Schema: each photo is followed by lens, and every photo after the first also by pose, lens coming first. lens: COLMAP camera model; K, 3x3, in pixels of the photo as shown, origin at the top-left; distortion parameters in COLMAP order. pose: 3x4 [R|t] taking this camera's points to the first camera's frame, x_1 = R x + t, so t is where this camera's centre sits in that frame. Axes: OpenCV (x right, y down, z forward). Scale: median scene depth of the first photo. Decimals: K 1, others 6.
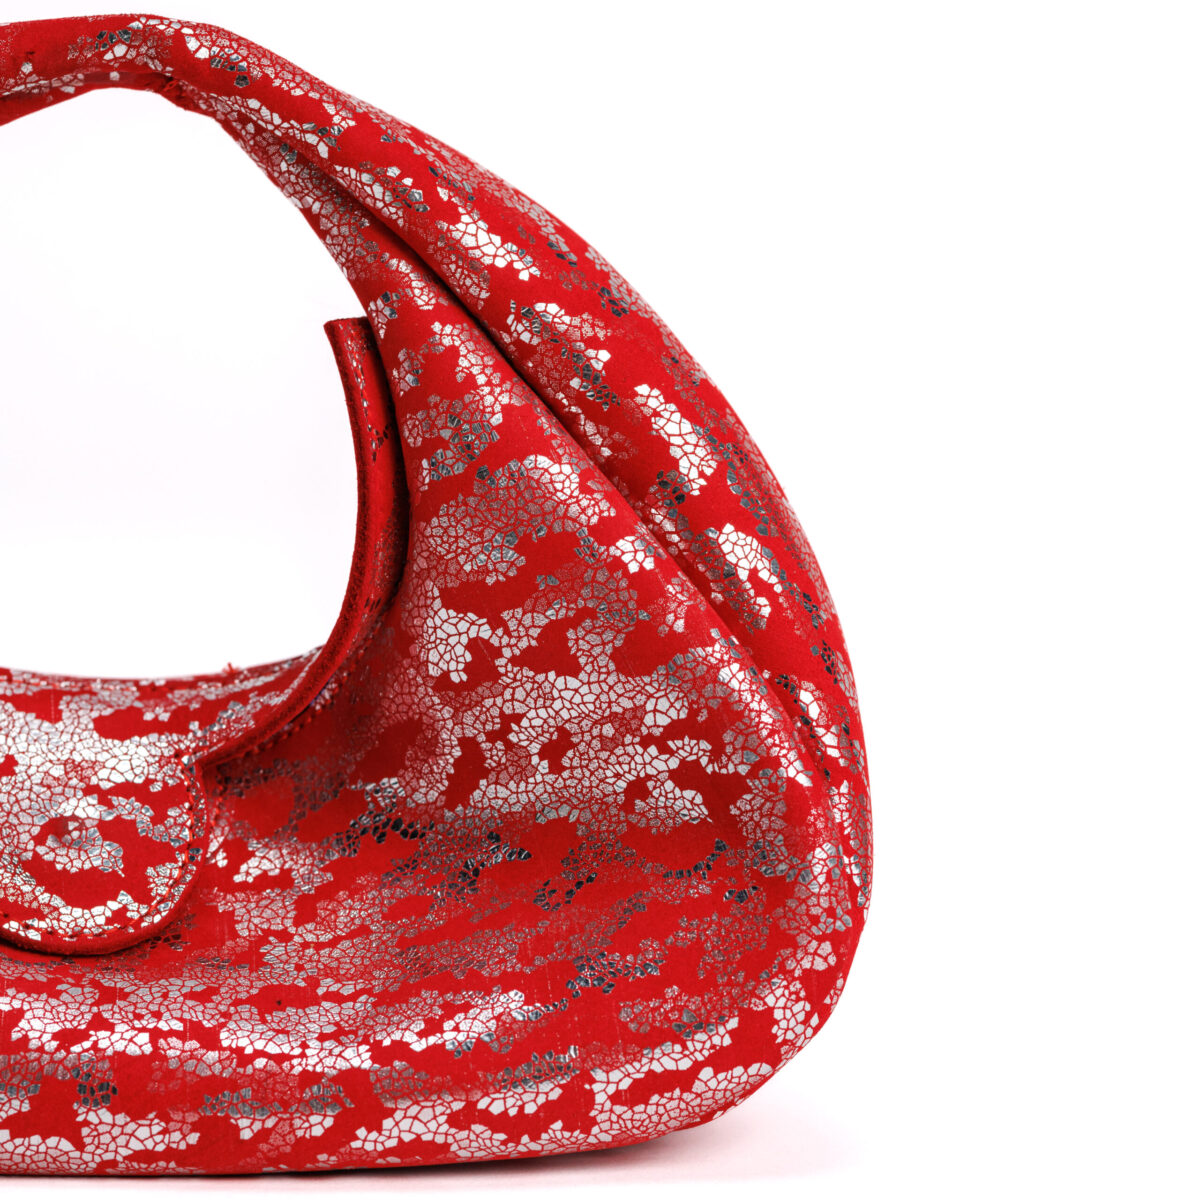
lens RADIAL K [[4914.0, 0, 600.0], [0, 4914.0, 600.0], [0, 0, 1]] dist [0.063949, -2.372397]
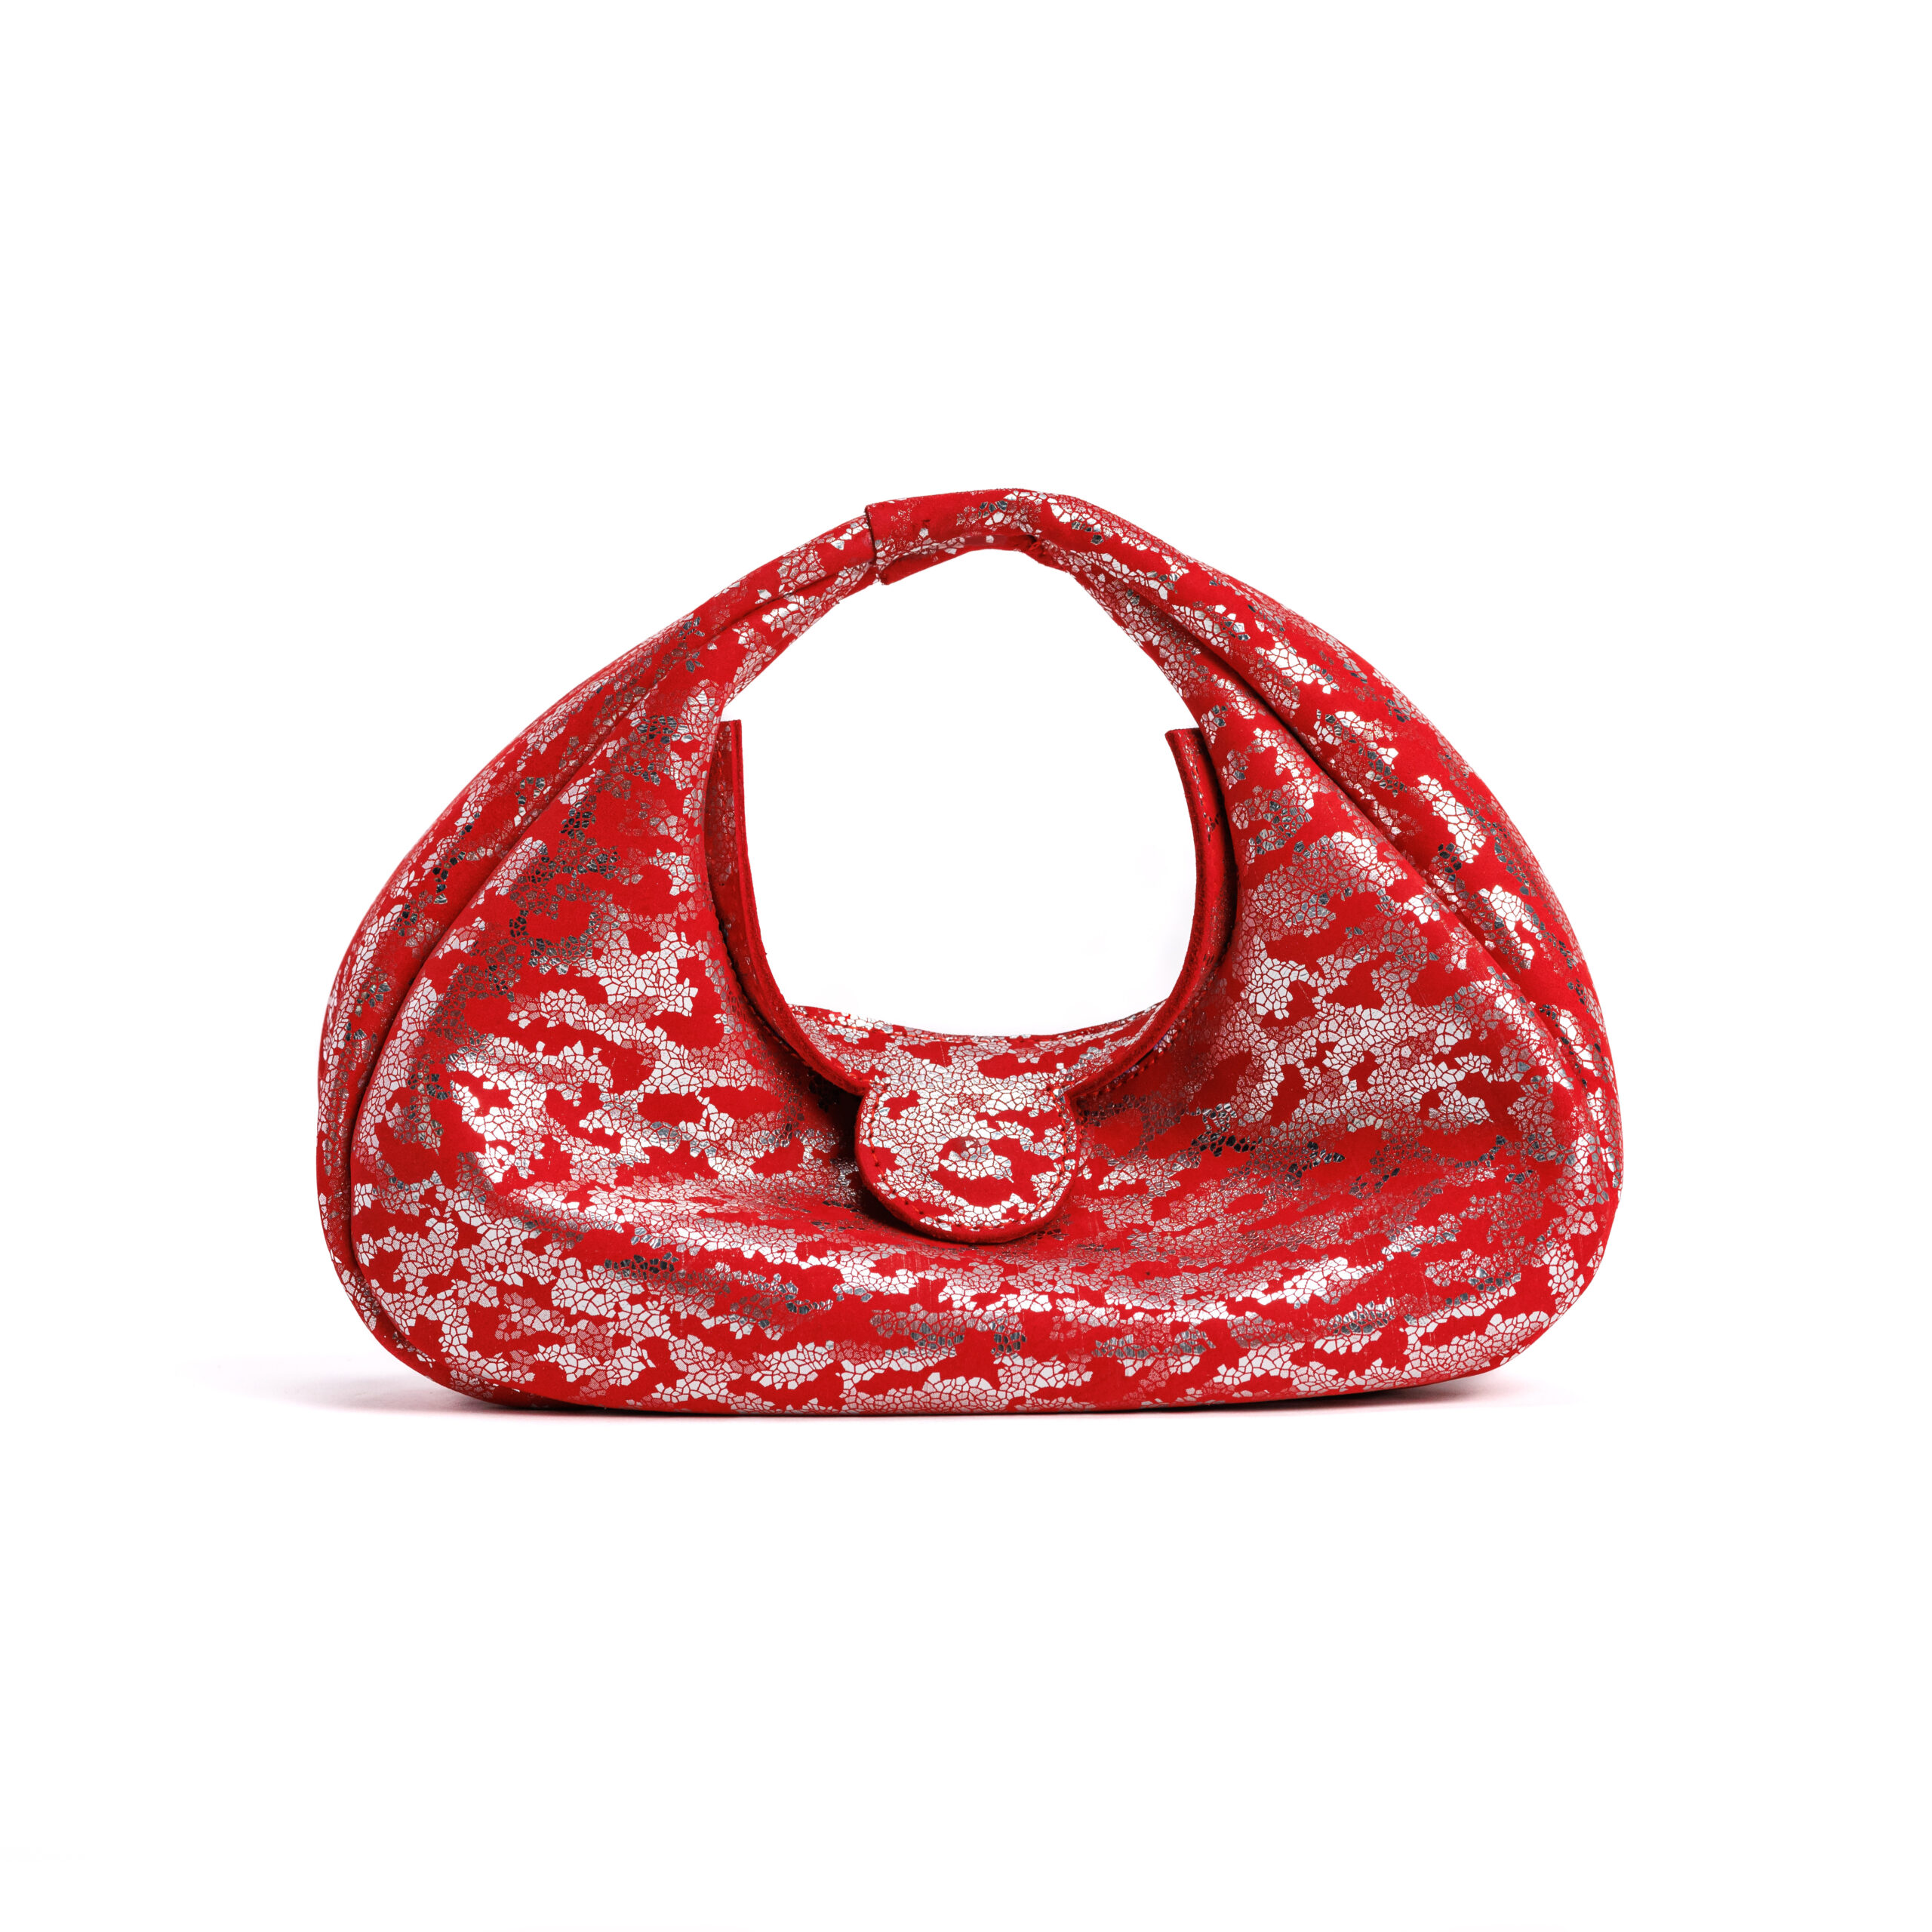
lens RADIAL K [[7076.0, 0, 931.2], [0, 7076.0, 719.5], [0, 0, 1]] dist [0.018880, 1.580992]
pose [[0.999705, -0.021268, -0.011699, -0.094864], [0.019881, 0.993950, -0.108015, 0.132925], [0.013925, 0.107751, 0.994080, -0.780355]]
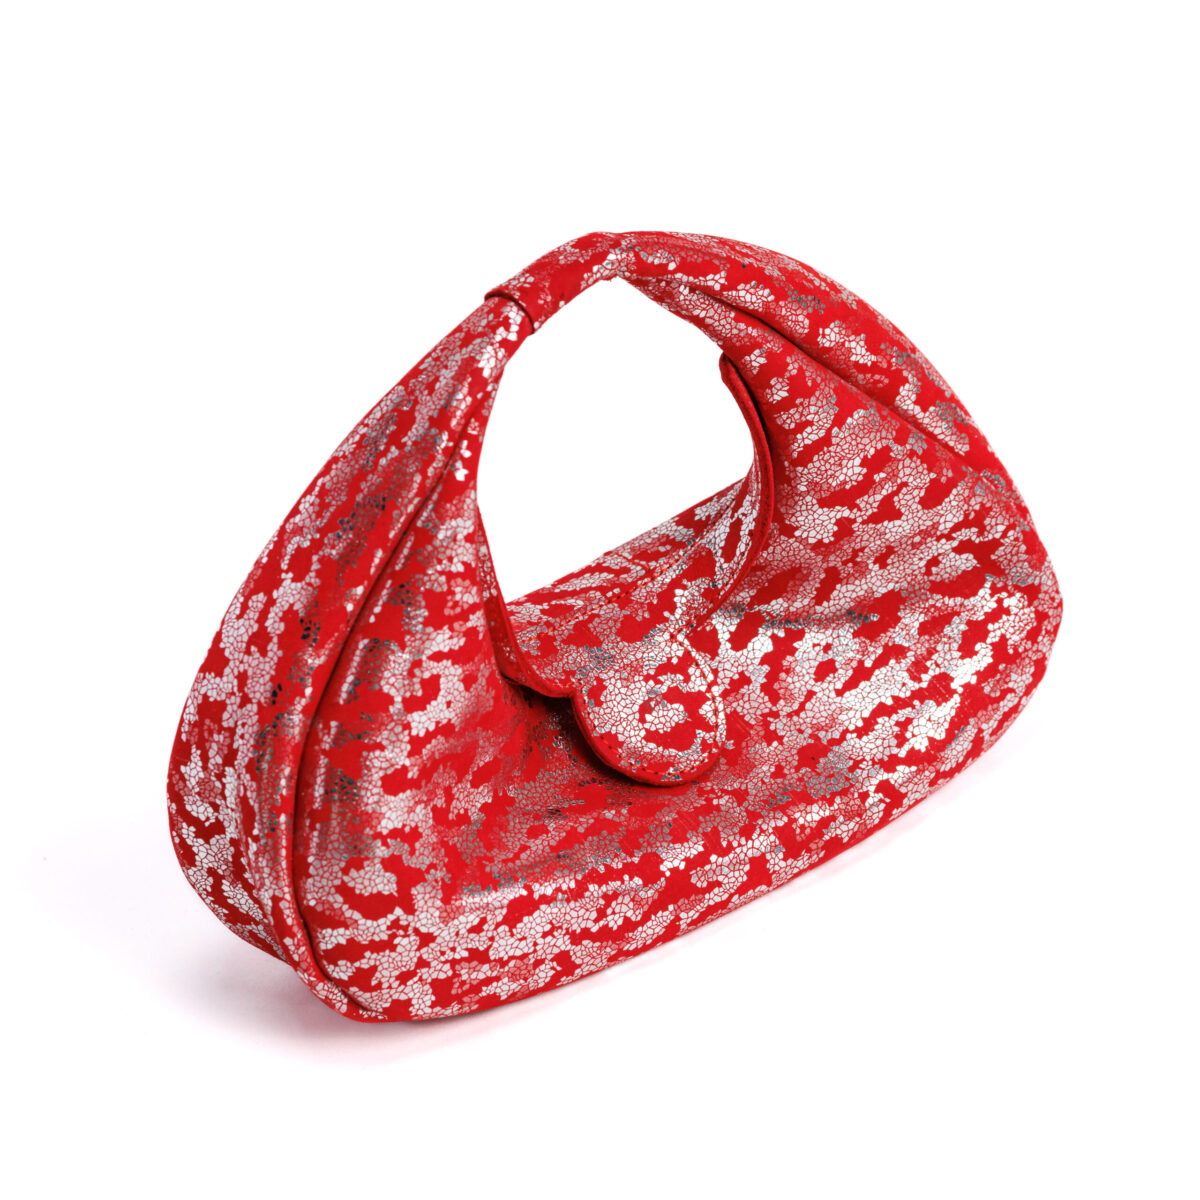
lens RADIAL K [[4914.0, 0, 600.0], [0, 4914.0, 600.0], [0, 0, 1]] dist [0.063949, -2.372397]
pose [[0.786466, -0.391657, 0.477573, -0.915203], [0.192701, 0.890232, 0.412739, -0.685856], [-0.586803, -0.232577, 0.775610, -0.278843]]
